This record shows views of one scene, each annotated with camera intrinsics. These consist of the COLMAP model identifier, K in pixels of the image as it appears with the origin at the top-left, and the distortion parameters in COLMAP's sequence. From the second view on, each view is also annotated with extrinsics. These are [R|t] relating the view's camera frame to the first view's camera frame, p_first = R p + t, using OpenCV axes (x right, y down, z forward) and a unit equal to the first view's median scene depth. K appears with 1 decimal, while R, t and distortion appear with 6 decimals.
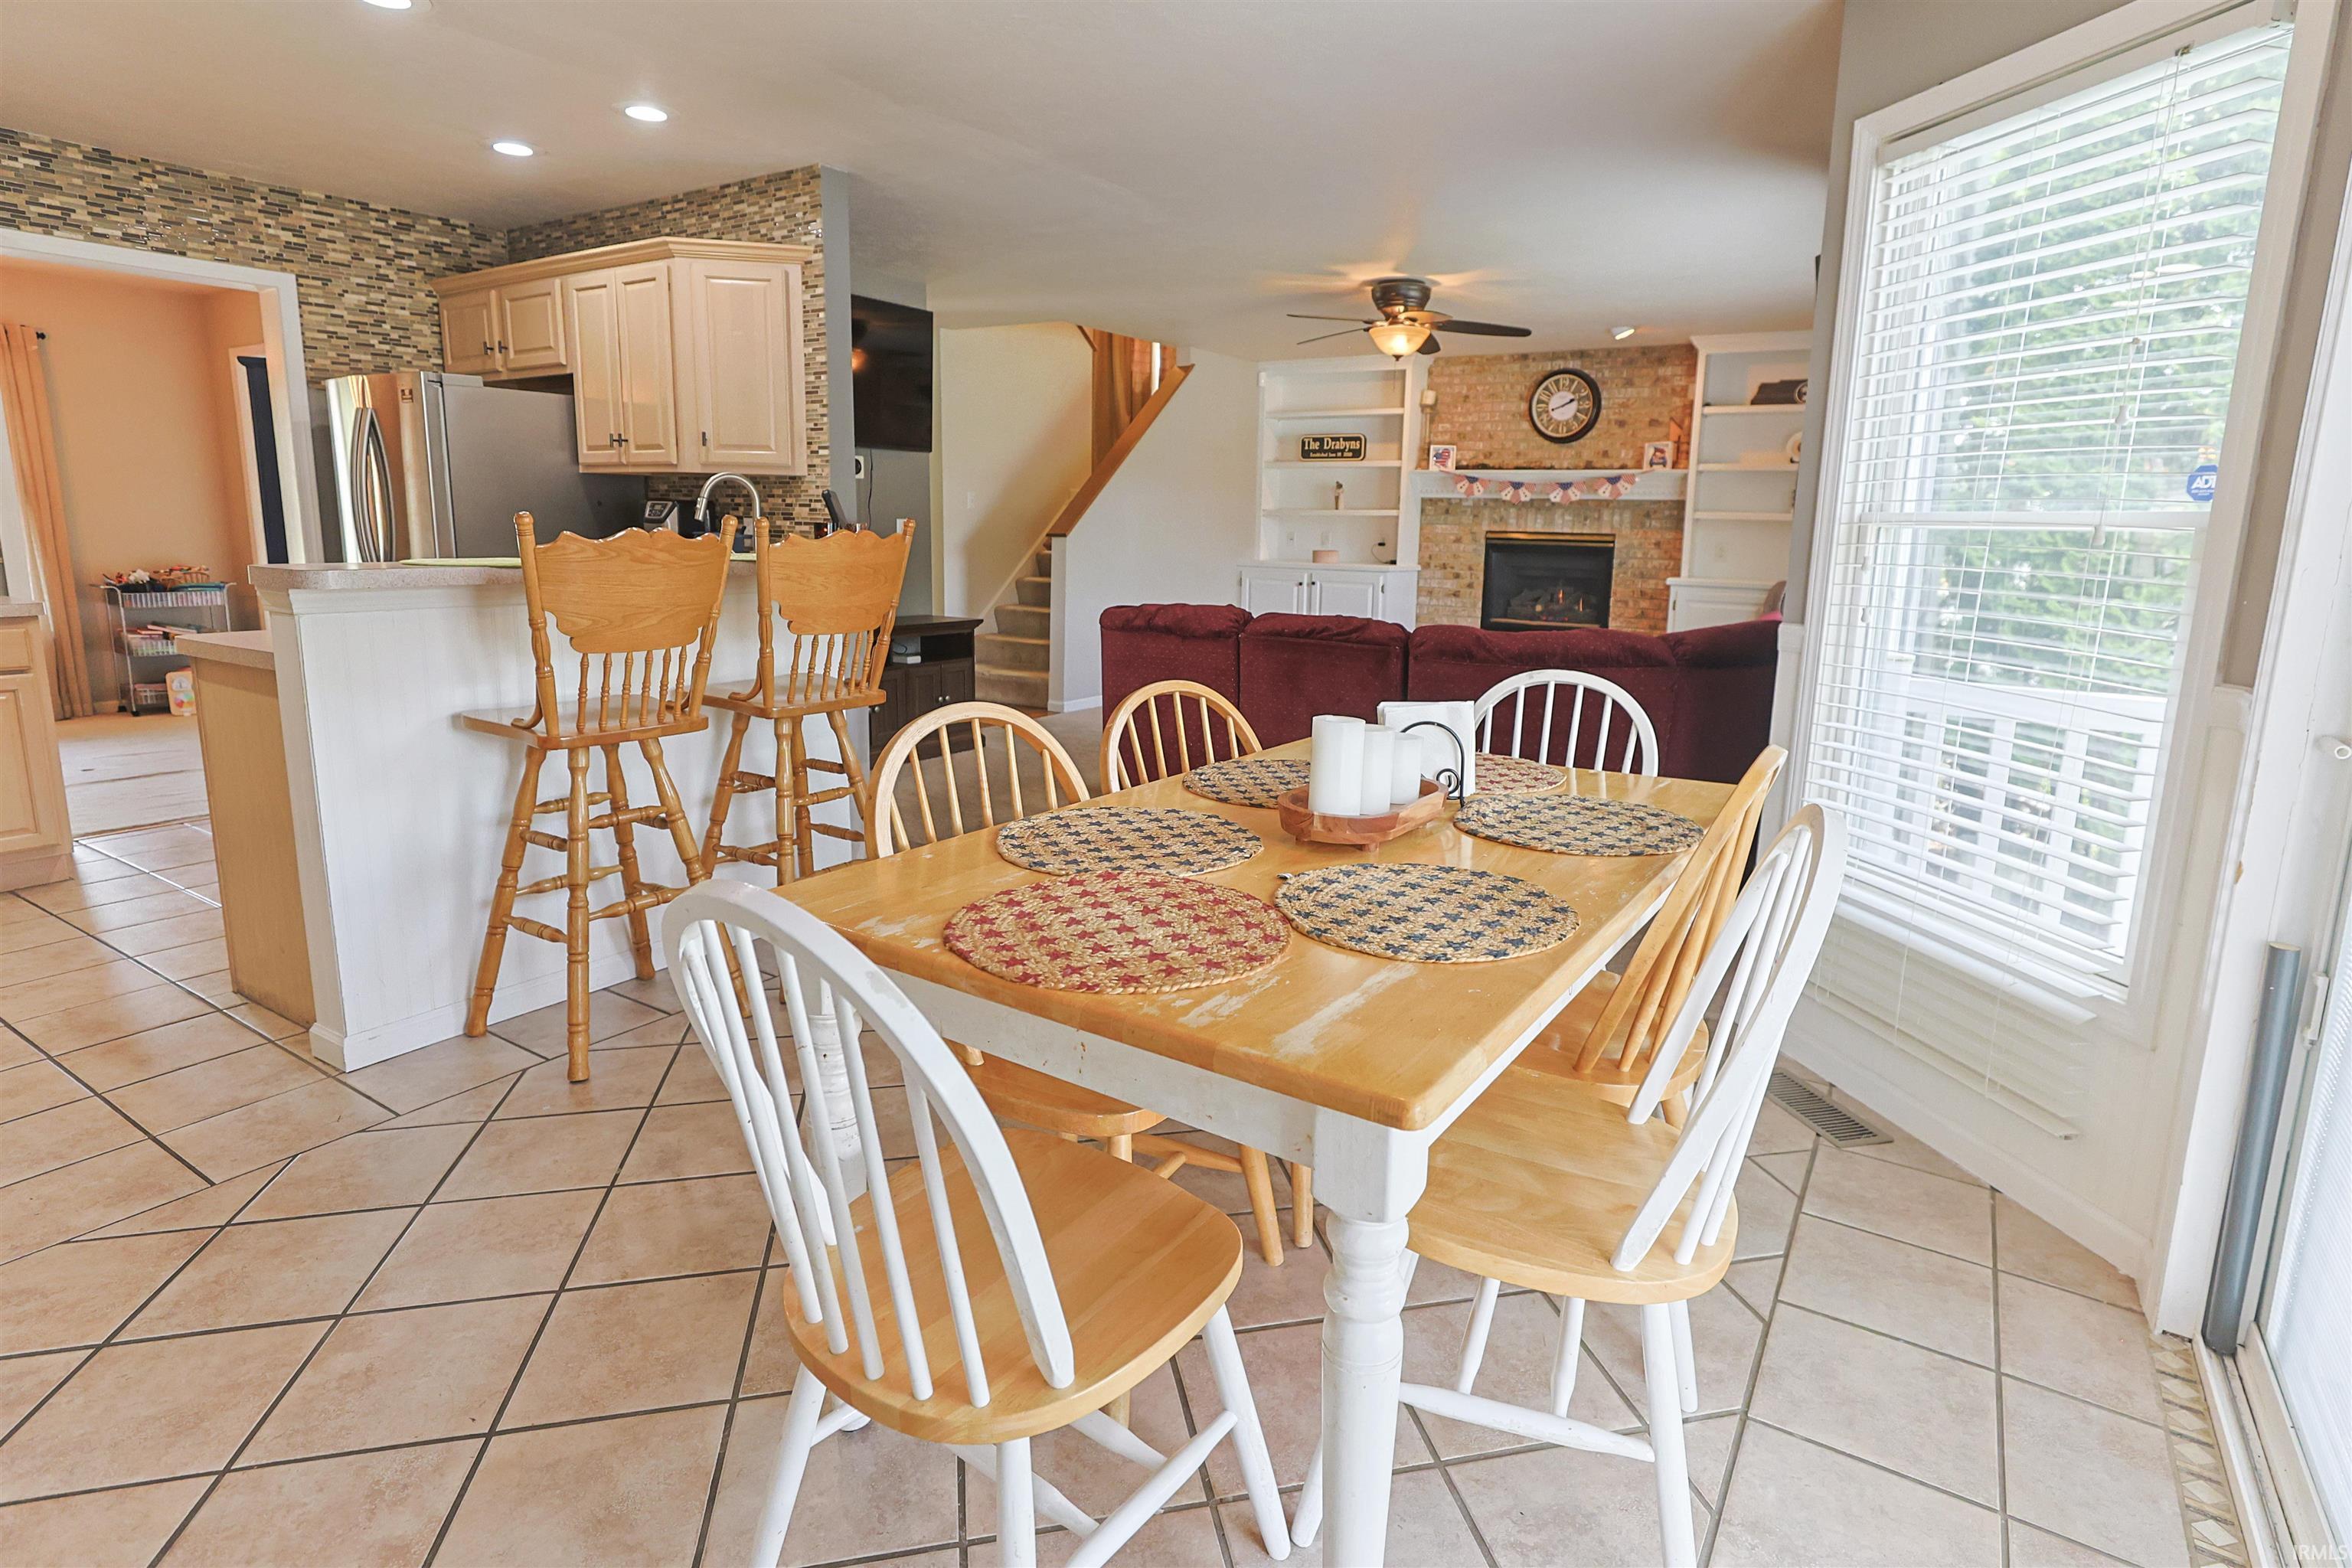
lens RADIAL K [[1196.8, 0, 1230.5], [0, 1196.8, 735.5], [0, 0, 1]] dist [-0.026449, 0.012336]
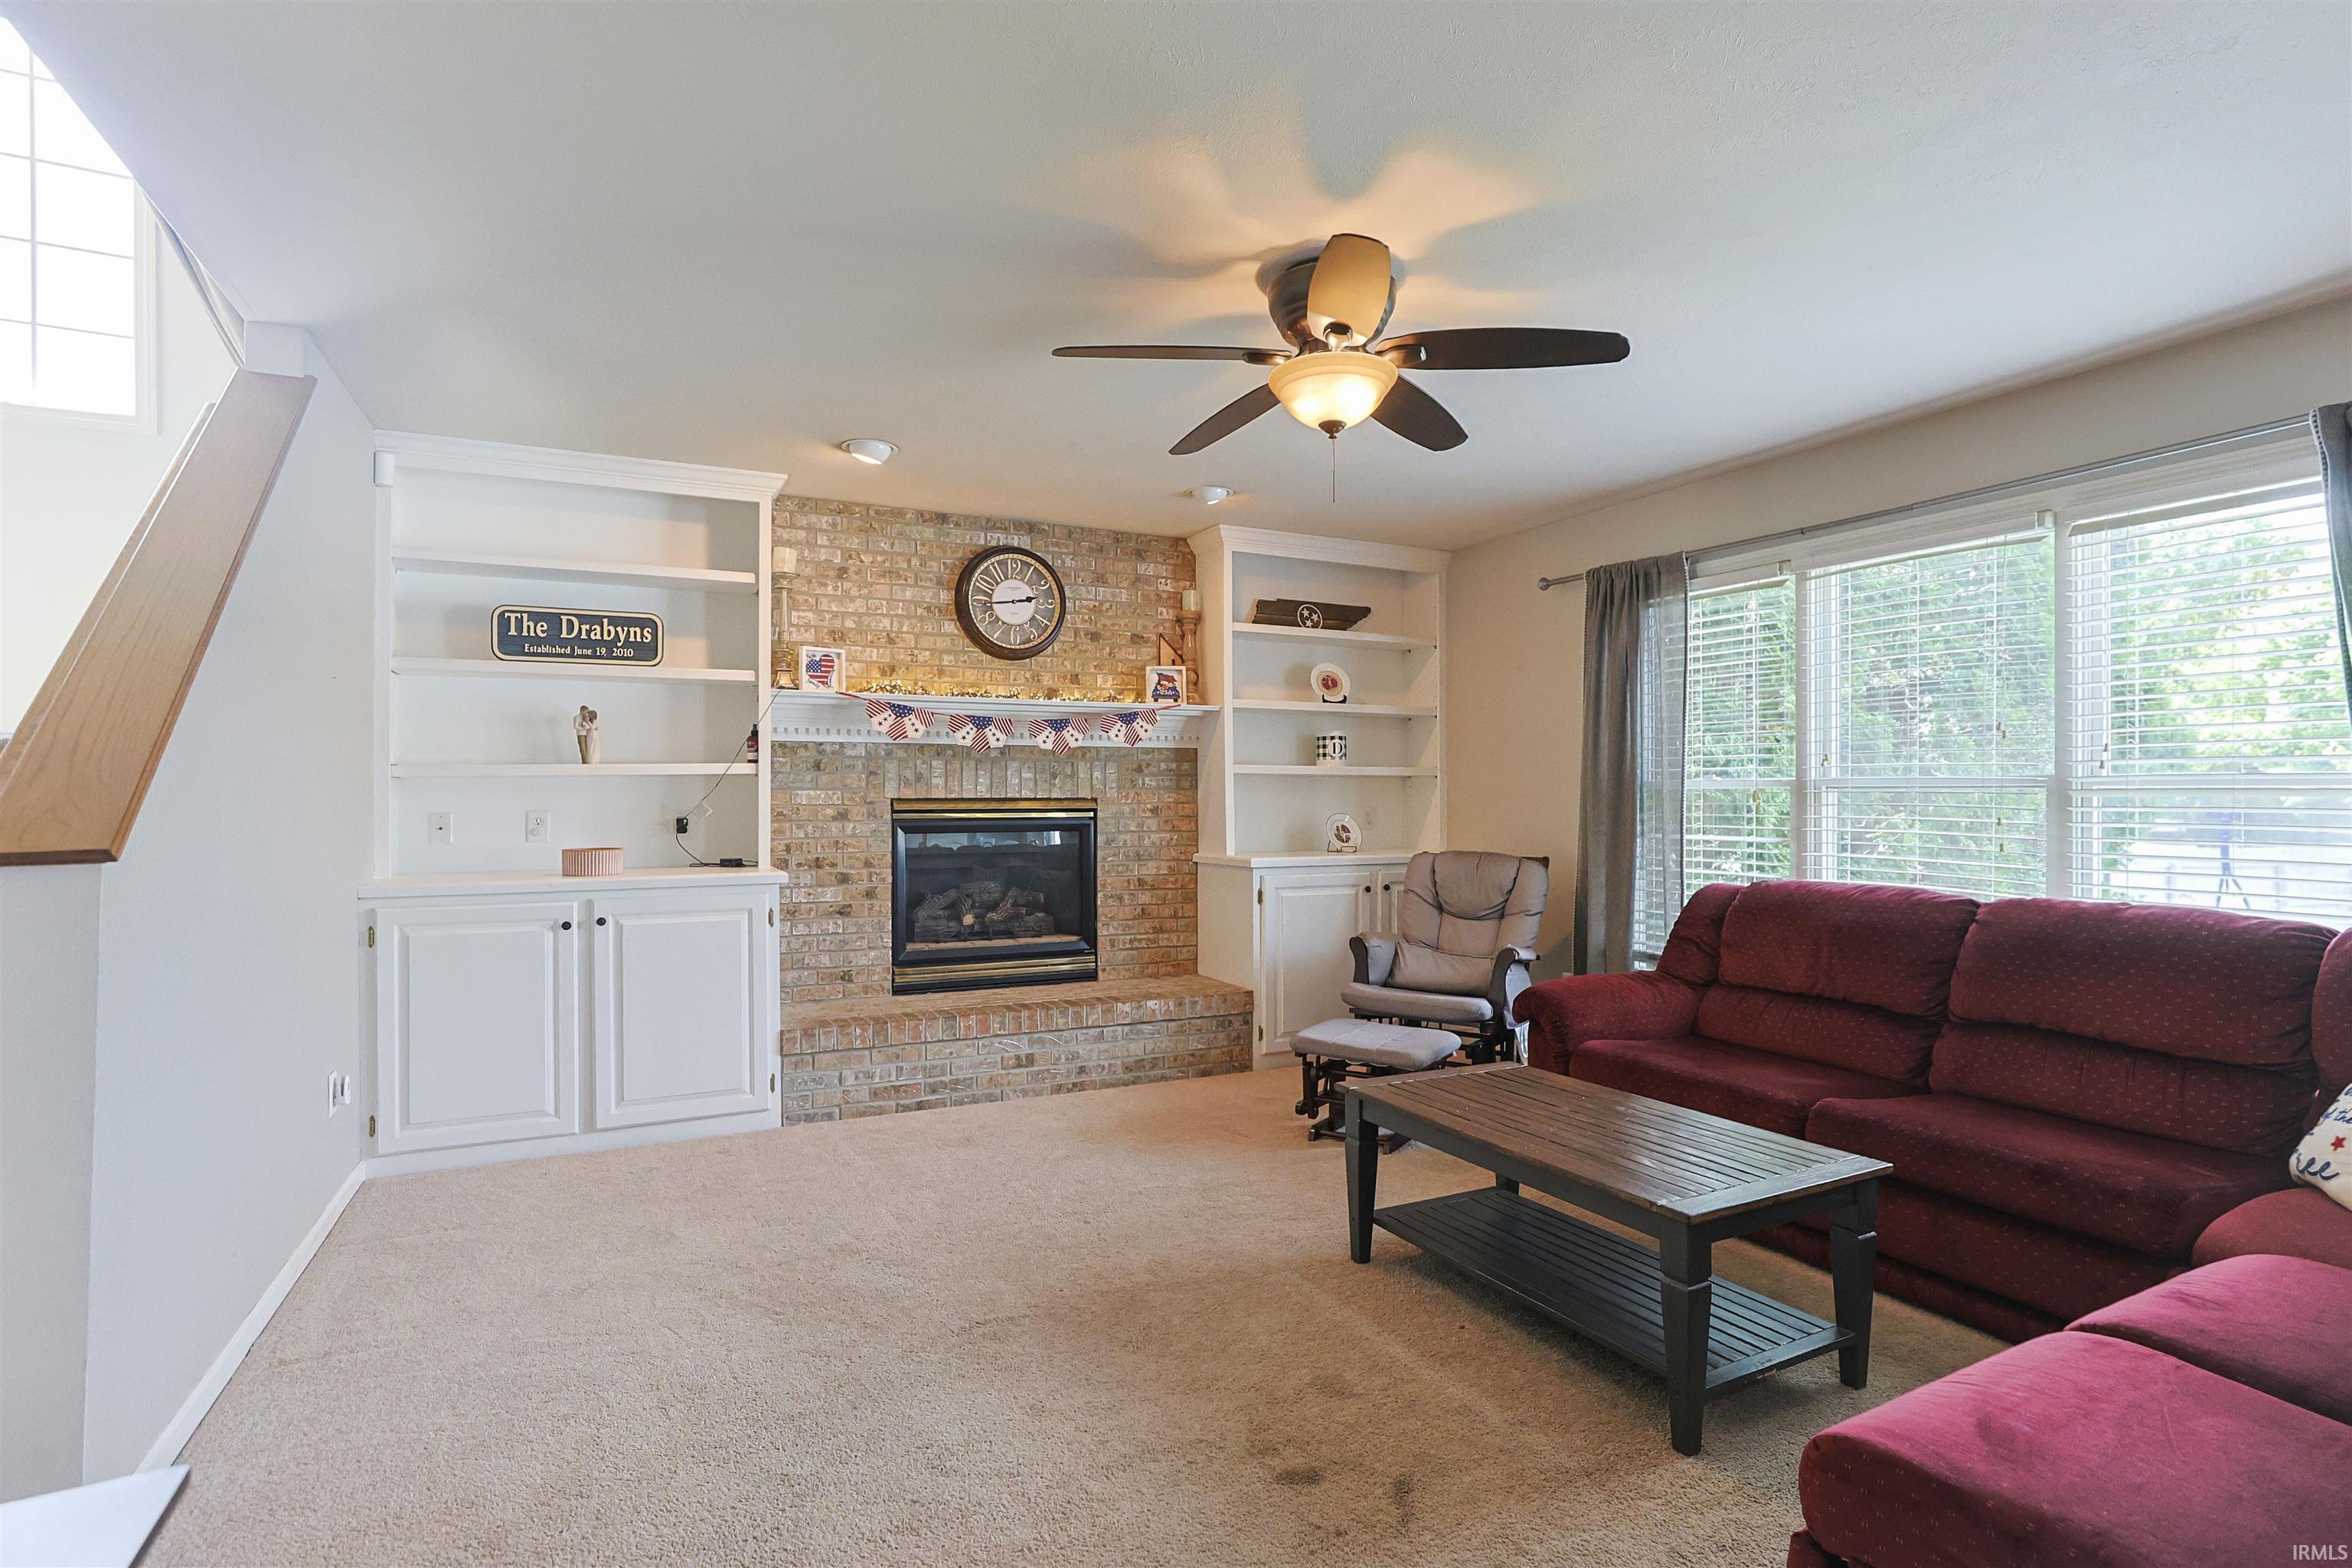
lens RADIAL K [[1169.1, 0, 1194.9], [0, 1169.1, 787.2], [0, 0, 1]] dist [-0.002884, -0.000074]
pose [[0.518216, -0.017289, 0.855075, -0.216810], [0.161348, 0.983819, -0.077893, -0.119558], [-0.839892, 0.178330, 0.512620, 0.642819]]
